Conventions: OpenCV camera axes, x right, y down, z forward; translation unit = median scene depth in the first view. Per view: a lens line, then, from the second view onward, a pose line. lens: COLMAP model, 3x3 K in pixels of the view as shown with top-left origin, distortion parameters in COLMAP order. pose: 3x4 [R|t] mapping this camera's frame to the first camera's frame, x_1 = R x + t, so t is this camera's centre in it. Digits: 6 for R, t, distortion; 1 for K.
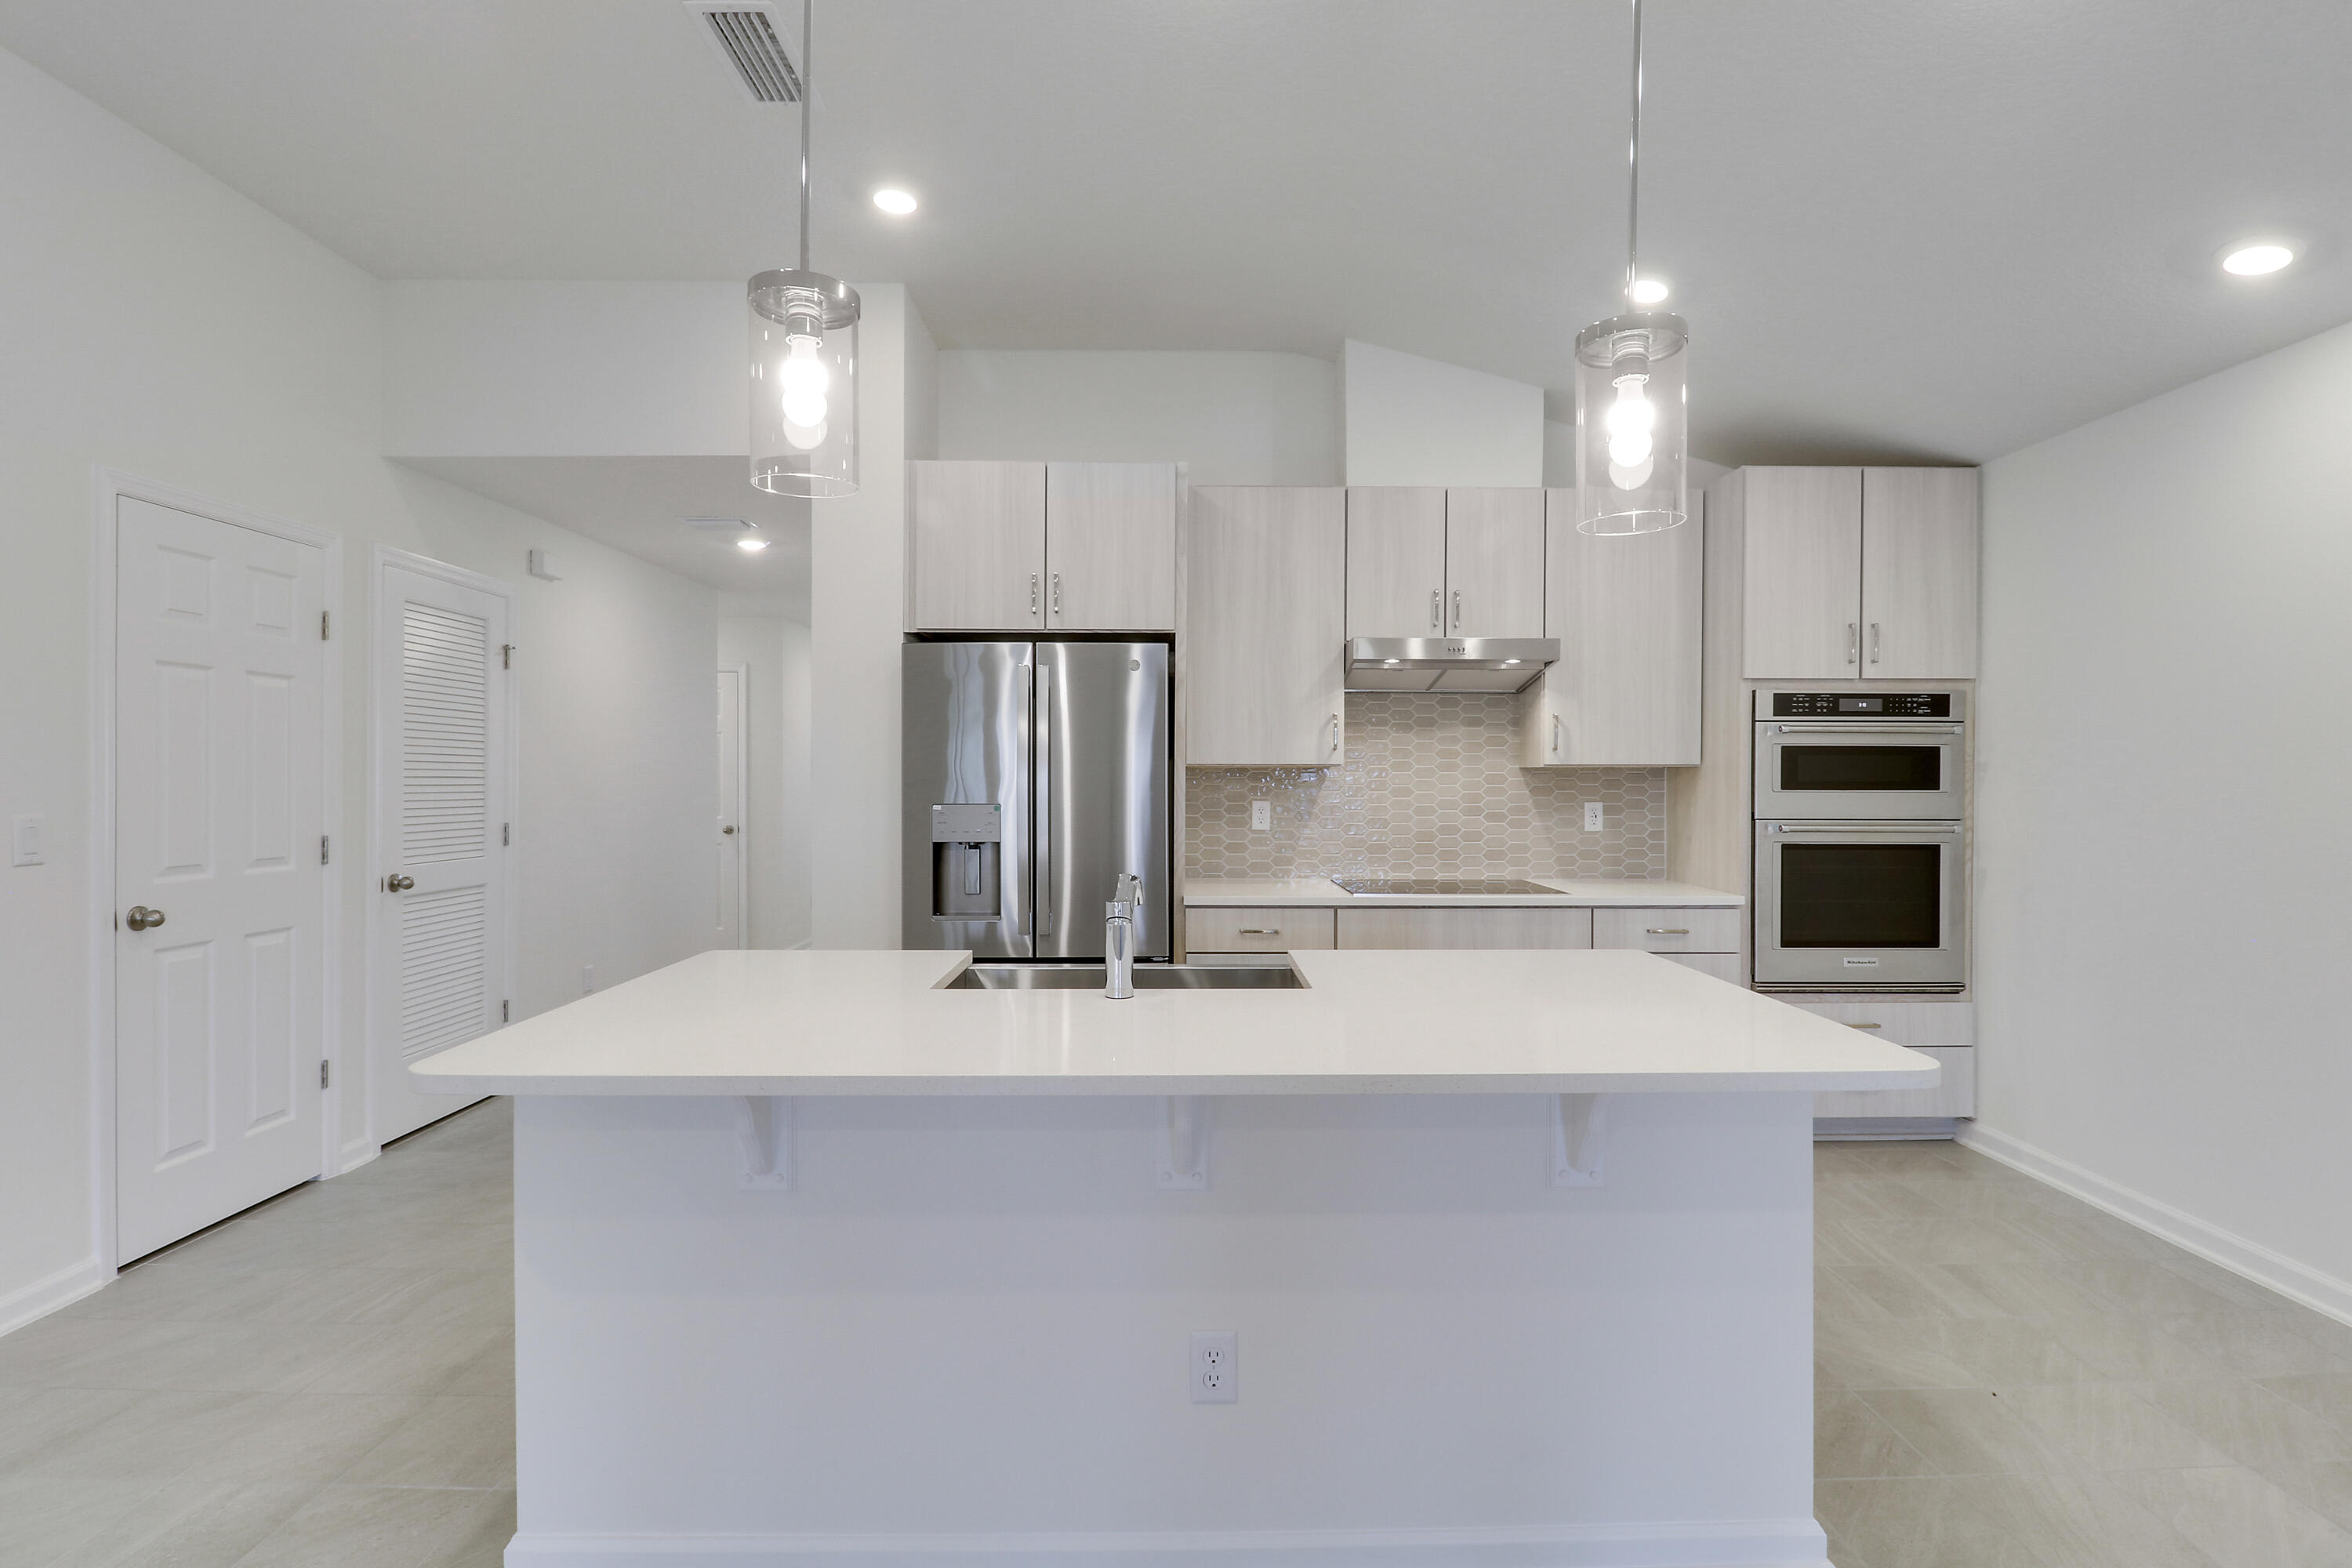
lens RADIAL K [[1099.3, 0, 1166.6], [0, 1099.3, 783.4], [0, 0, 1]] dist [-0.004987, -0.005924]
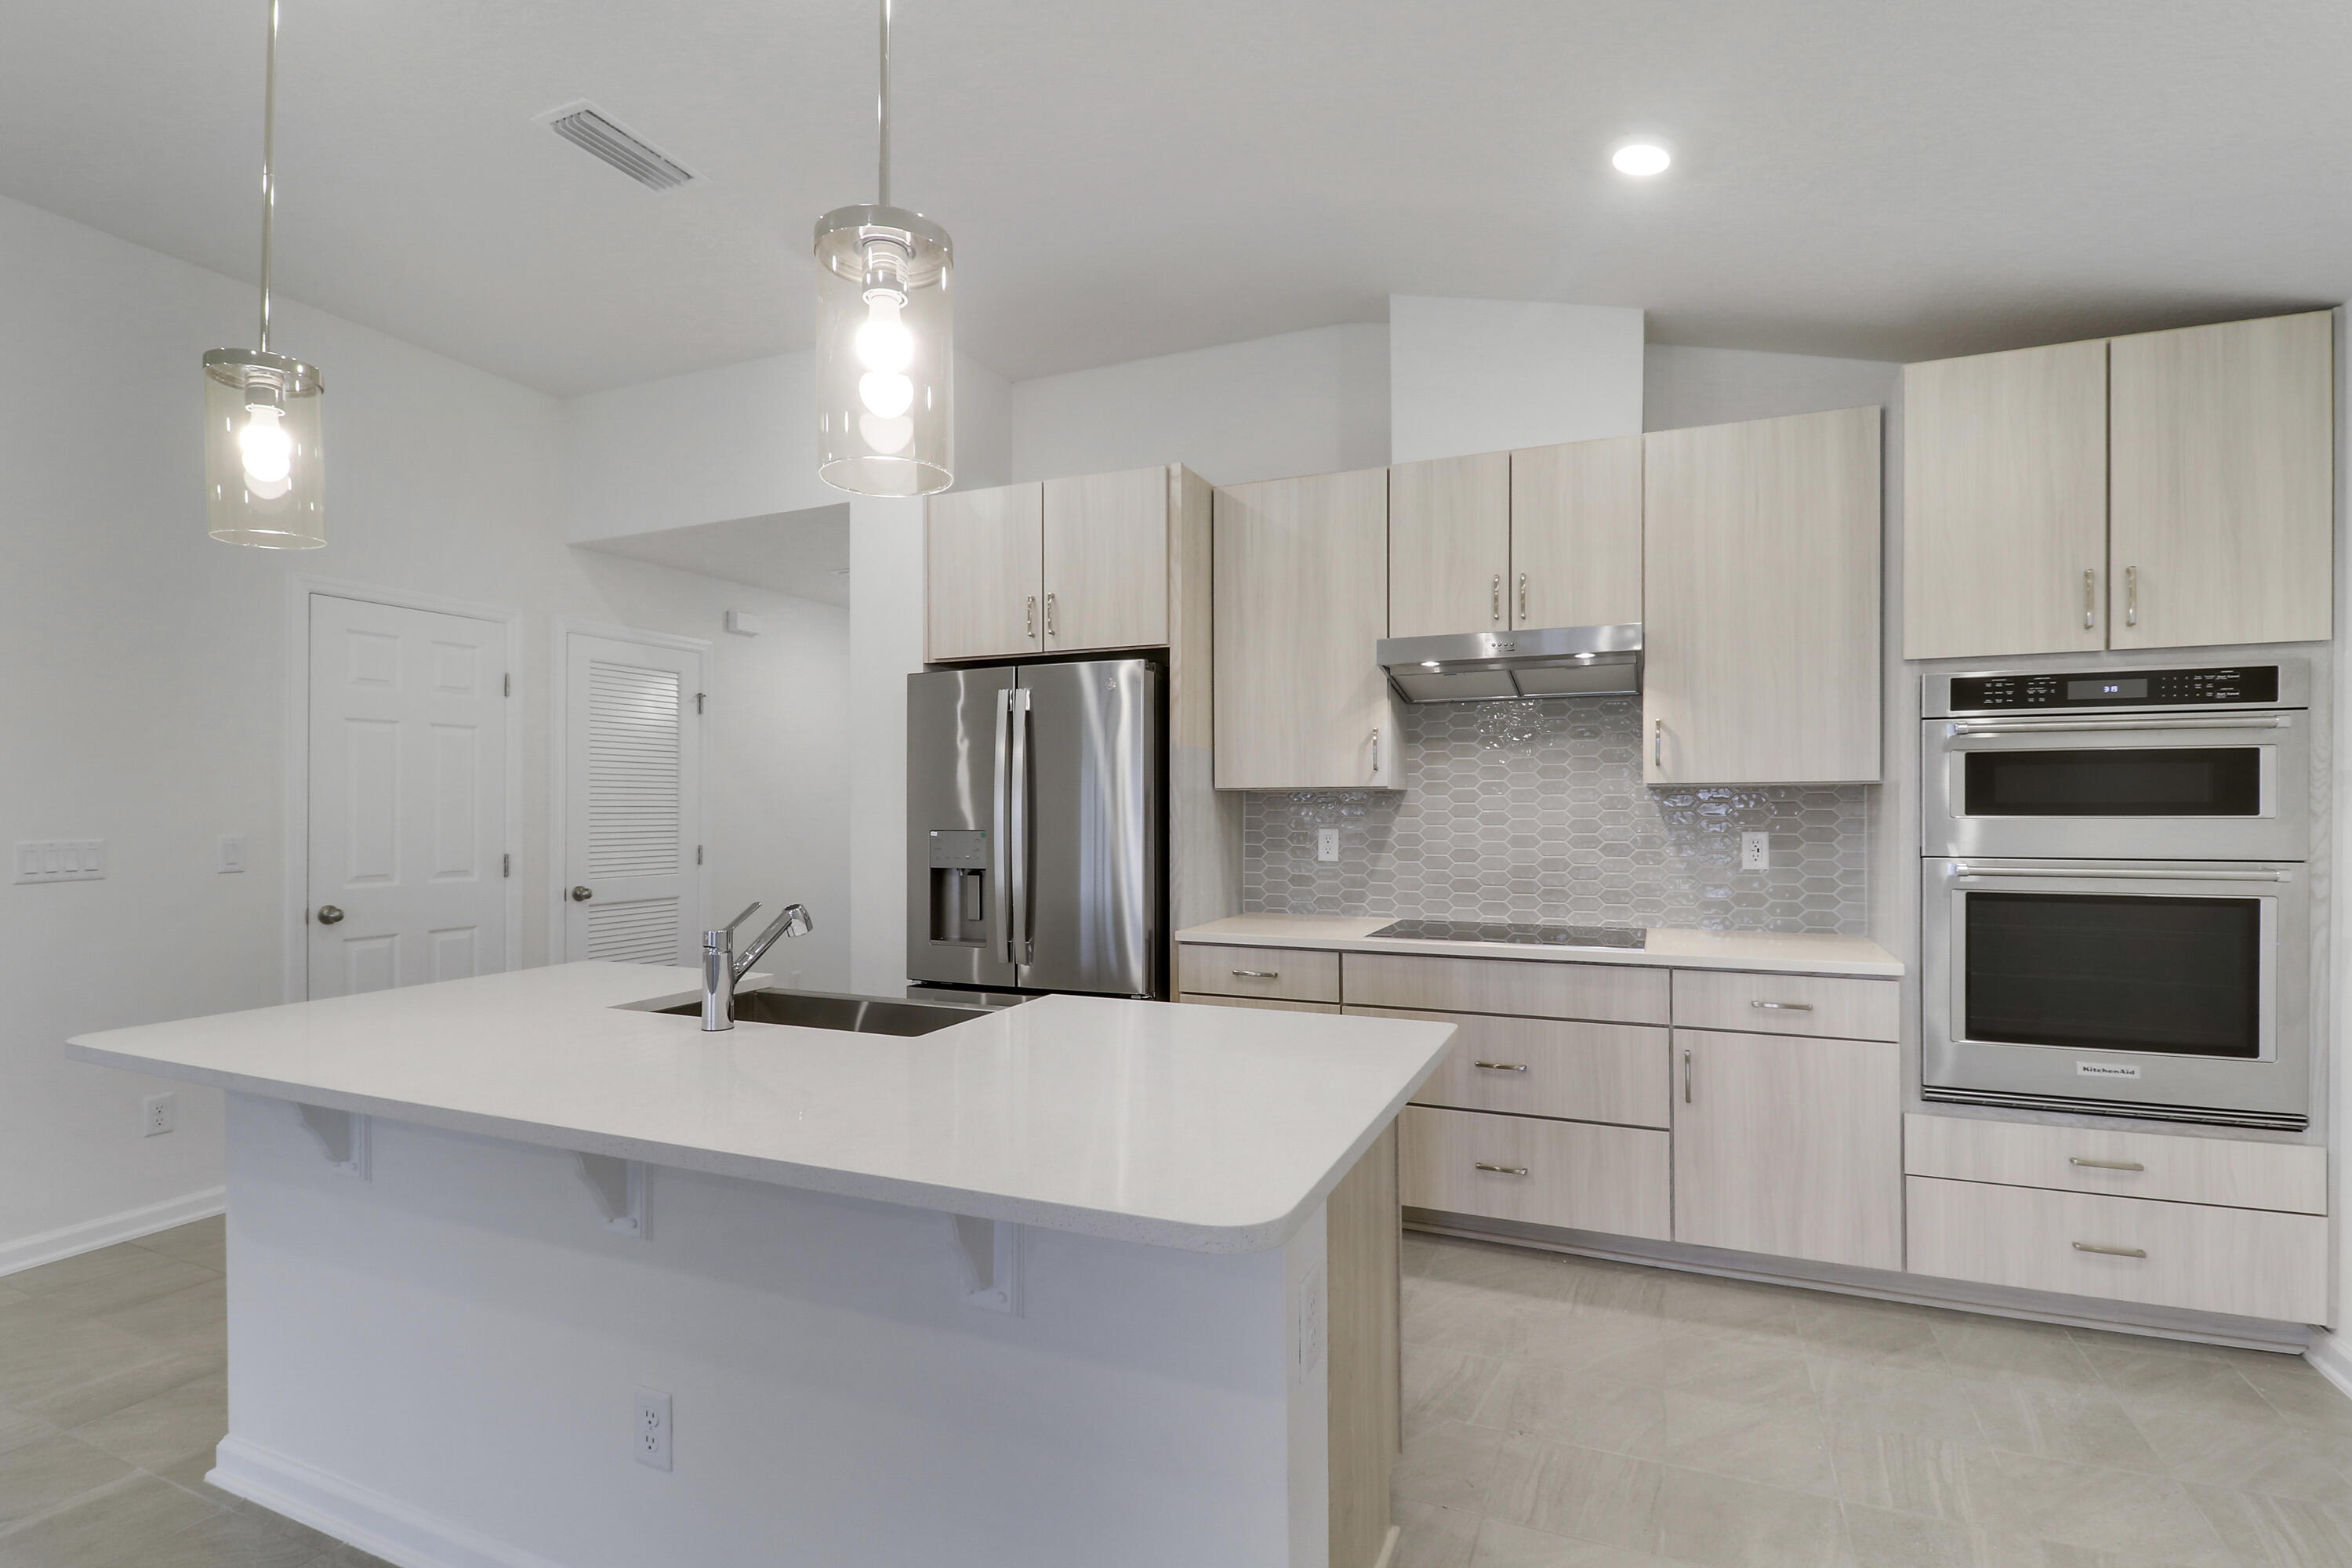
lens RADIAL K [[1099.3, 0, 1168.4], [0, 1099.3, 810.2], [0, 0, 1]] dist [-0.004987, -0.005924]
pose [[0.913954, -0.003678, -0.405802, 0.375446], [0.003265, 0.999993, -0.001712, 0.002264], [0.405805, 0.000239, 0.913959, 0.148217]]
